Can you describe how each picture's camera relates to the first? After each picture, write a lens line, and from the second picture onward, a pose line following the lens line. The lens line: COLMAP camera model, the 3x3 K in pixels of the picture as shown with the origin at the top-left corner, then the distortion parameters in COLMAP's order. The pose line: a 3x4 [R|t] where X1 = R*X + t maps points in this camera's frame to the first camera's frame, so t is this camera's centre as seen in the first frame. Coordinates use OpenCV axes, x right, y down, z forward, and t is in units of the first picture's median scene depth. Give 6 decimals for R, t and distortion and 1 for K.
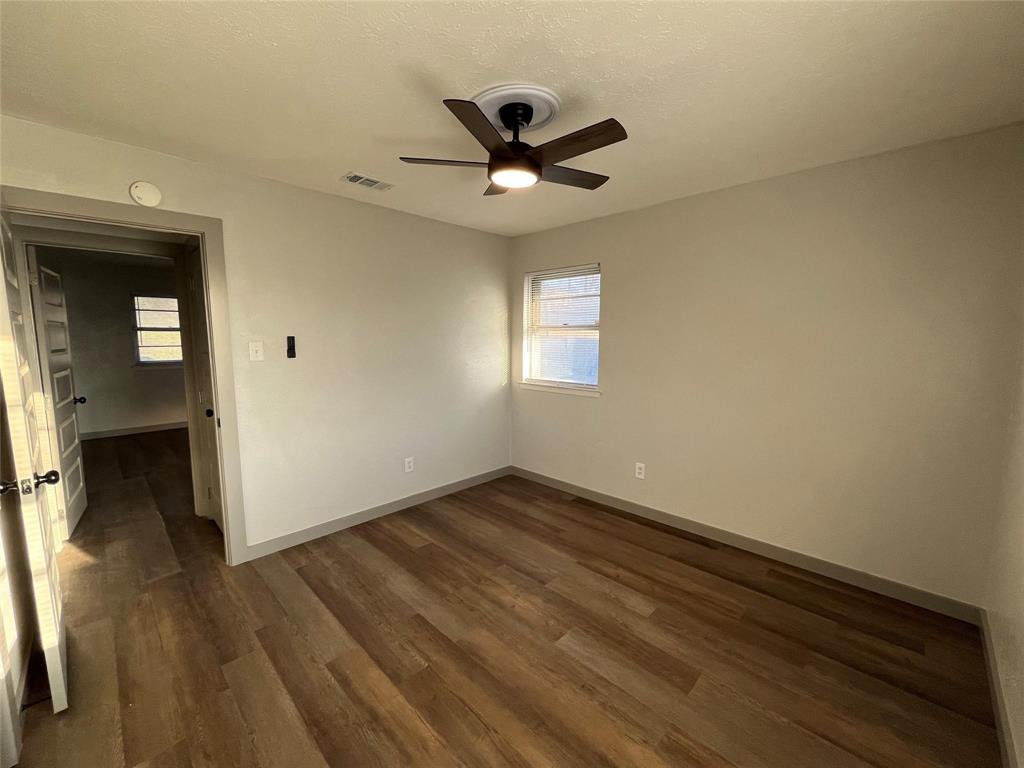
lens RADIAL K [[415.3, 0, 513.3], [0, 415.3, 380.5], [0, 0, 1]] dist [-0.001172, -0.000270]
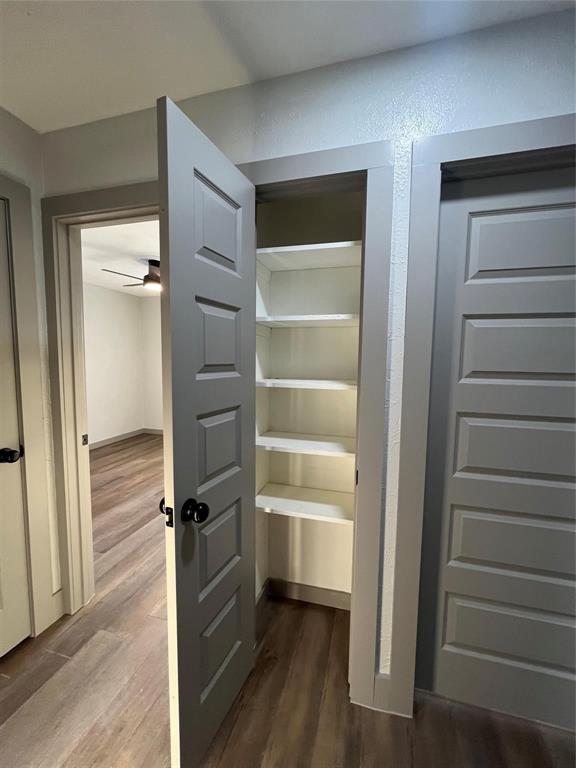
lens RADIAL K [[311.5, 0, 288.0], [0, 311.5, 384.0], [0, 0, 1]] dist [-0.001172, -0.000270]
pose [[-0.486163, -0.078282, 0.870355, -1.747851], [0.082084, 0.987485, 0.134667, -0.099631], [-0.870005, 0.136912, -0.473653, 1.055074]]
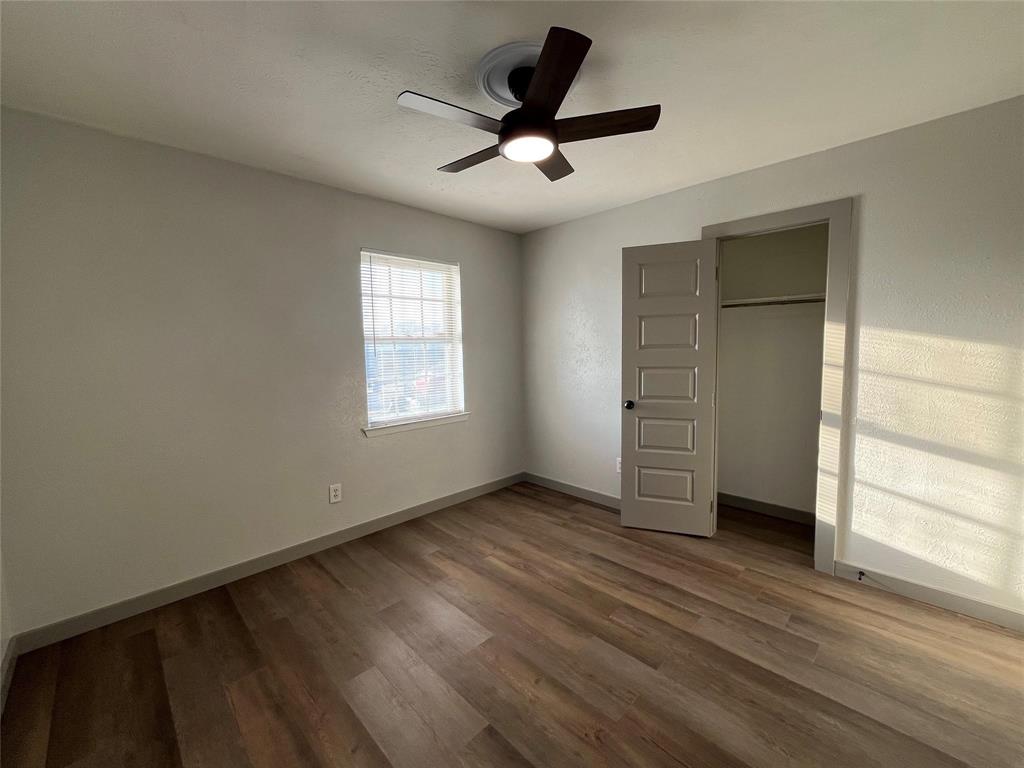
lens RADIAL K [[415.3, 0, 513.3], [0, 415.3, 380.5], [0, 0, 1]] dist [-0.001172, -0.000270]
pose [[-0.999772, 0.015529, 0.014662, 0.024074], [0.018082, 0.980790, 0.194226, -0.140743], [-0.011364, 0.194447, -0.980847, 1.650344]]
